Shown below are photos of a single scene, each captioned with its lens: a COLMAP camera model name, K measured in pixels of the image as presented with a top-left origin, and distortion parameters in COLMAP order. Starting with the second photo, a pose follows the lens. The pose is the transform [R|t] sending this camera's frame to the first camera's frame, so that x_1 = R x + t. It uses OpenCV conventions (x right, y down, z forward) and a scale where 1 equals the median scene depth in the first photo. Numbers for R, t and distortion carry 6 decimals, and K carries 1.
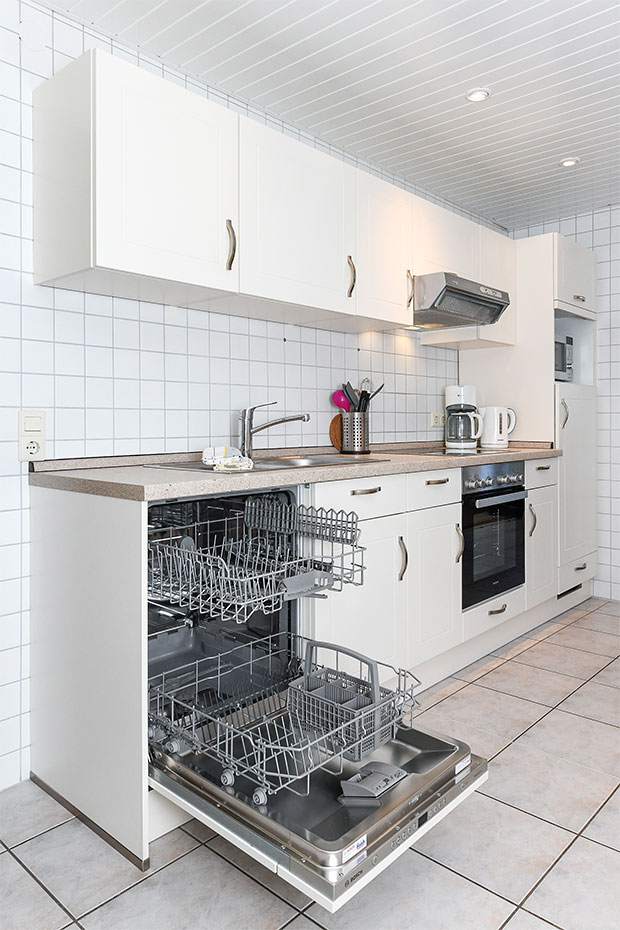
lens RADIAL K [[657.7, 0, 318.0], [0, 657.7, 403.1], [0, 0, 1]] dist [0.000871, -0.004306]
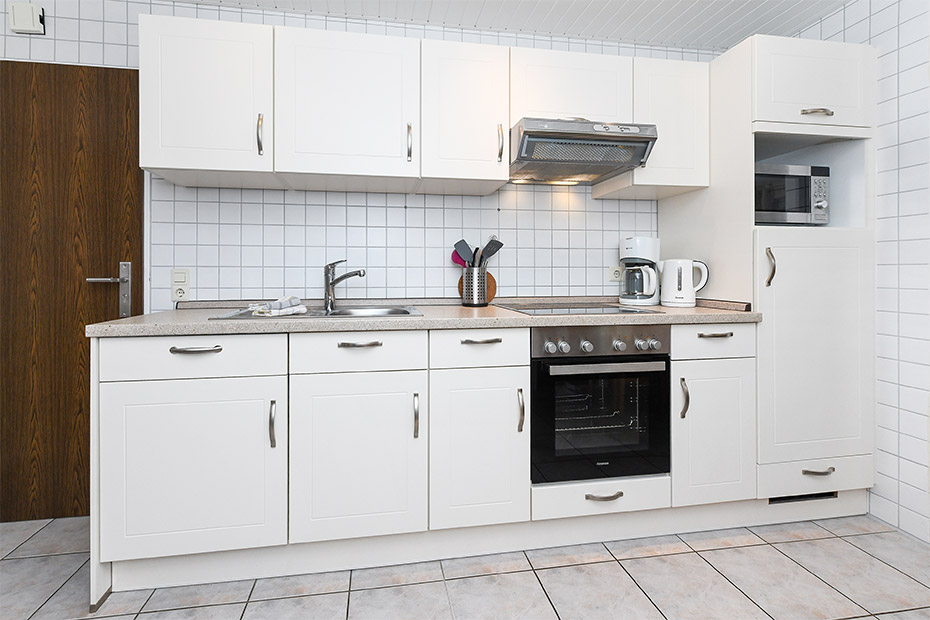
lens RADIAL K [[402.5, 0, 463.5], [0, 402.5, 268.0], [0, 0, 1]] dist [-0.003204, 0.000786]
pose [[0.769718, -0.007980, -0.638334, 0.435968], [0.017290, 0.999816, 0.008350, 0.008224], [0.638150, -0.017464, 0.769714, 0.448845]]
